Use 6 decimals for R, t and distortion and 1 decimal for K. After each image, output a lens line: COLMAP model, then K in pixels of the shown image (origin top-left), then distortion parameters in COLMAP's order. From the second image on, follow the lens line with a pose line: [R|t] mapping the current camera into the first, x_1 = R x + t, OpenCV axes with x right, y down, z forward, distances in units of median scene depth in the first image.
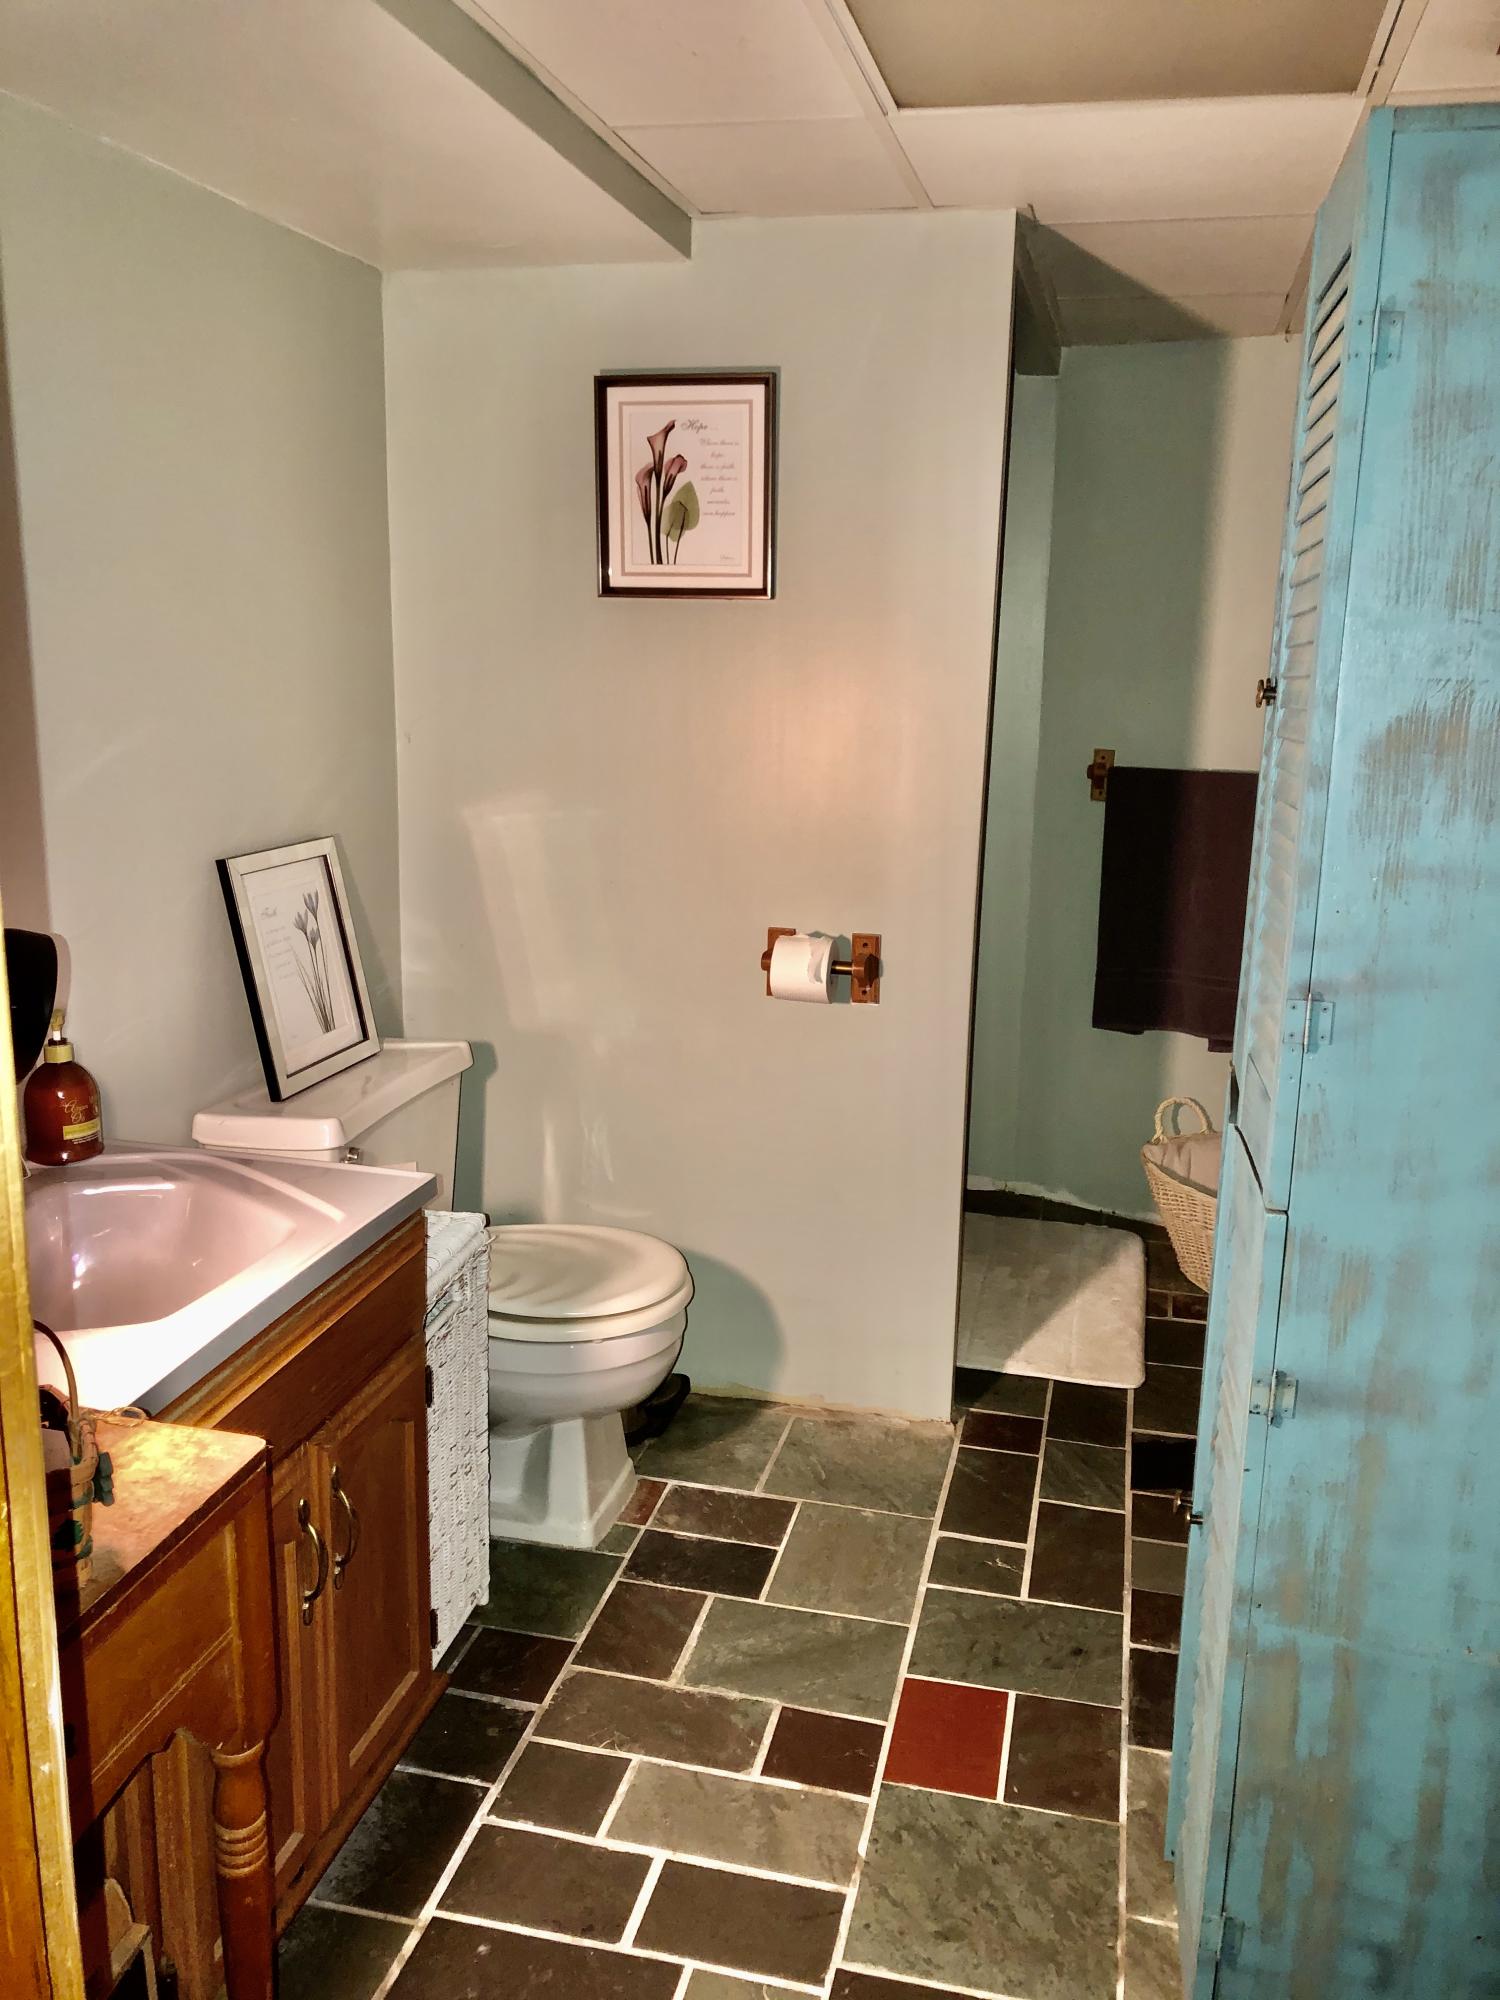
lens RADIAL K [[1703.4, 0, 752.7], [0, 1703.4, 1006.1], [0, 0, 1]] dist [0.006596, 0.004130]
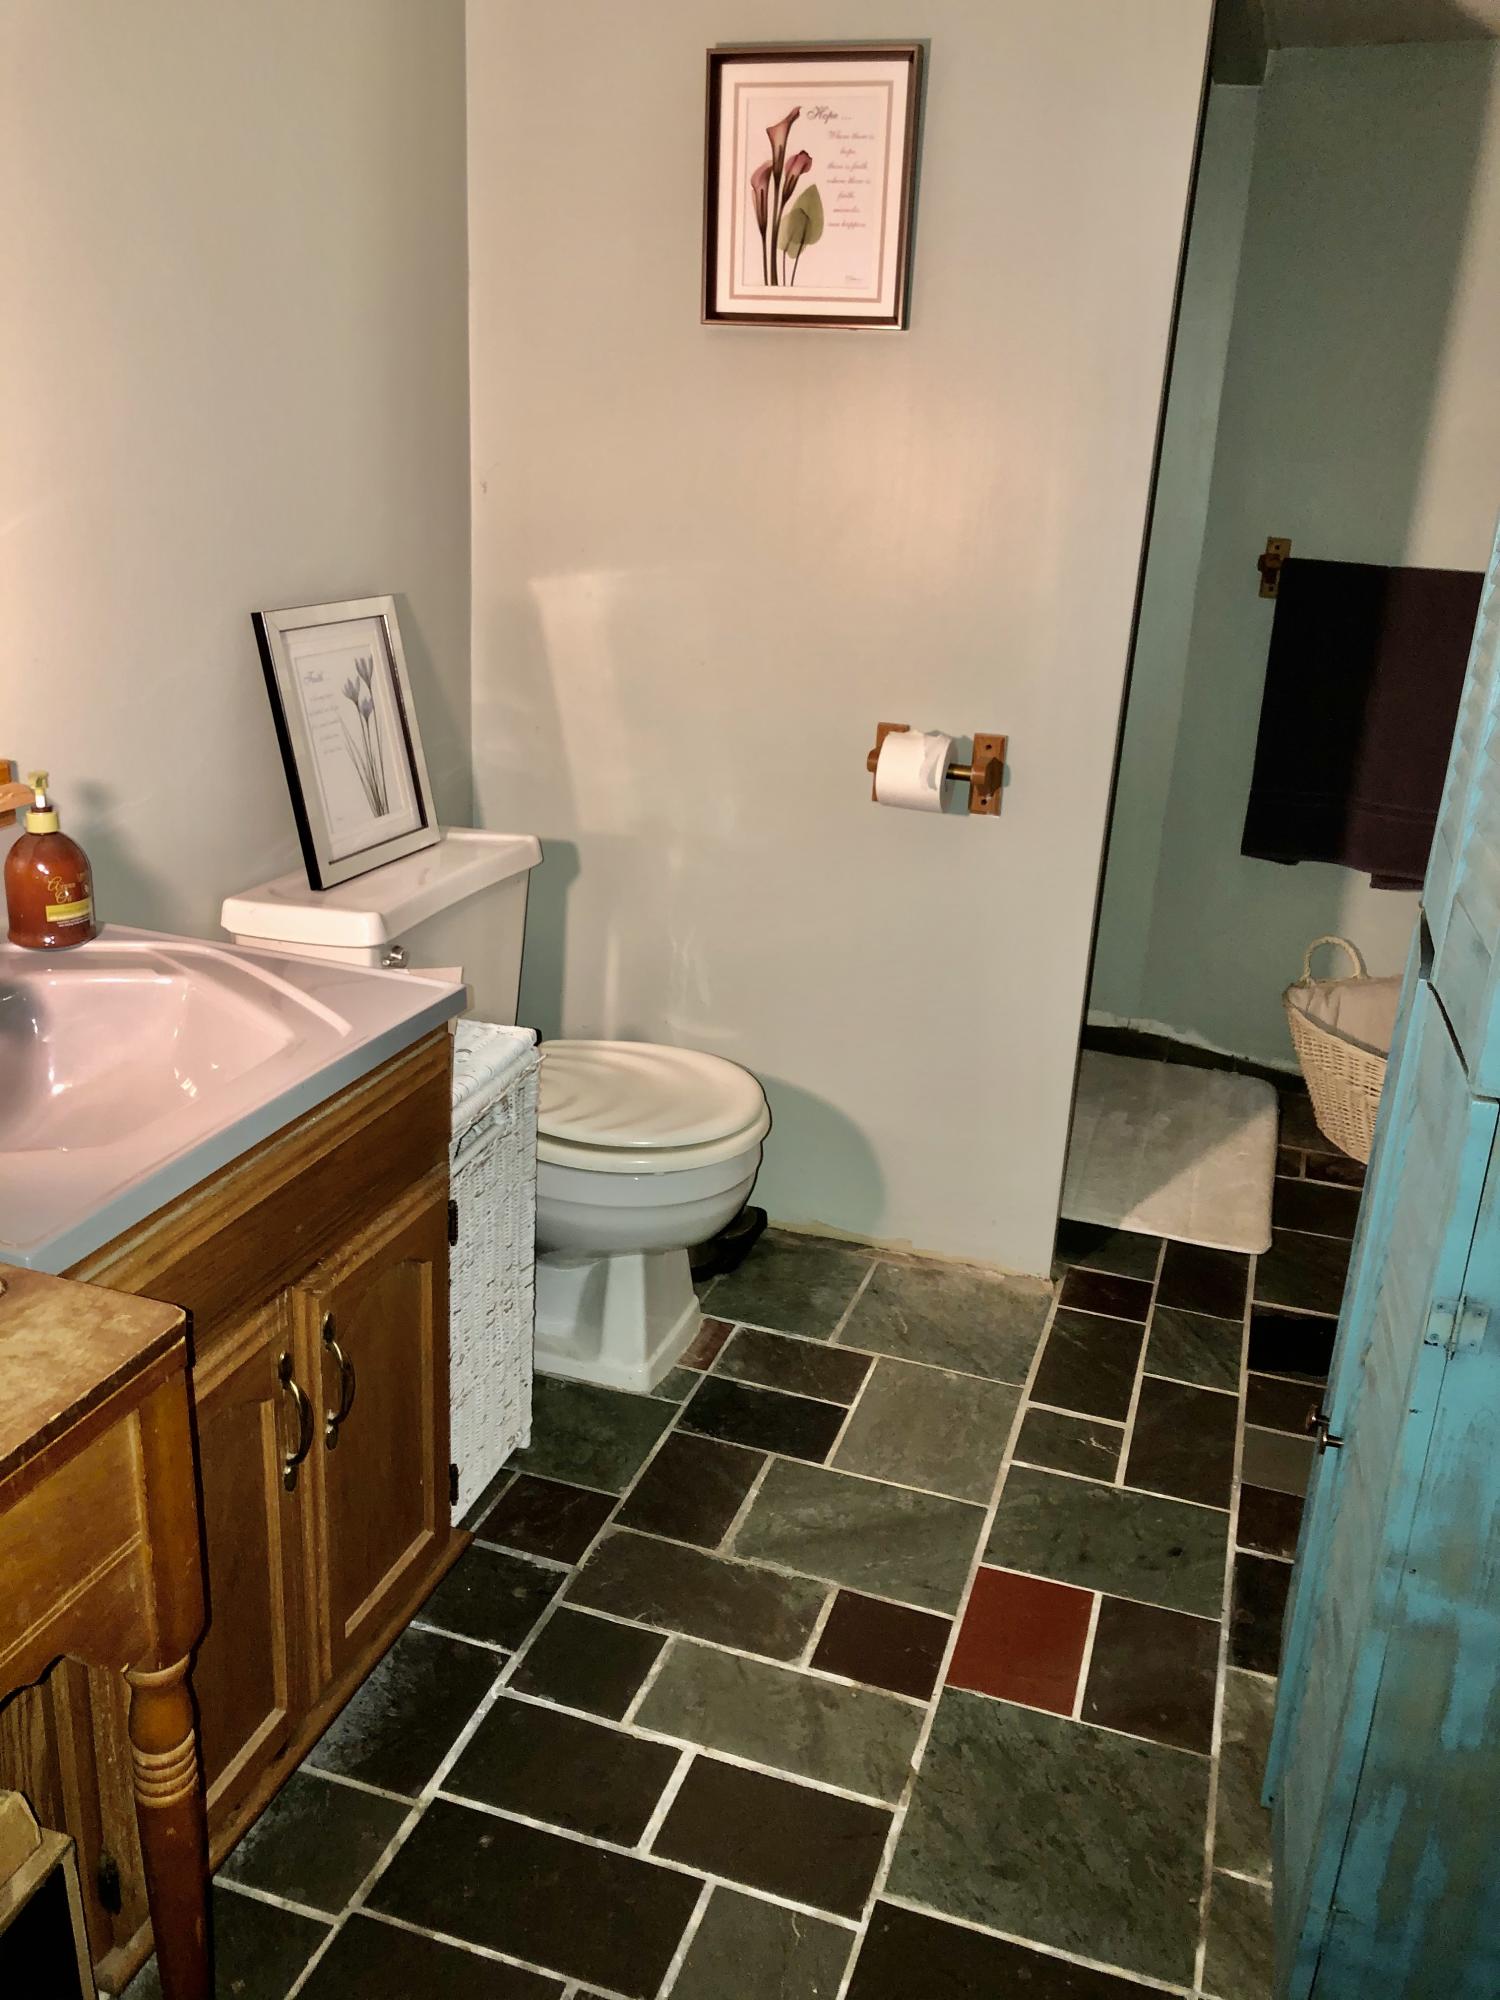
lens RADIAL K [[1659.1, 0, 745.7], [0, 1659.1, 986.3], [0, 0, 1]] dist [0.012303, -0.002652]
pose [[0.995348, 0.056602, -0.077963, 0.018130], [-0.048325, 0.993378, 0.104235, 0.004340], [0.083347, -0.099982, 0.991492, 0.152729]]
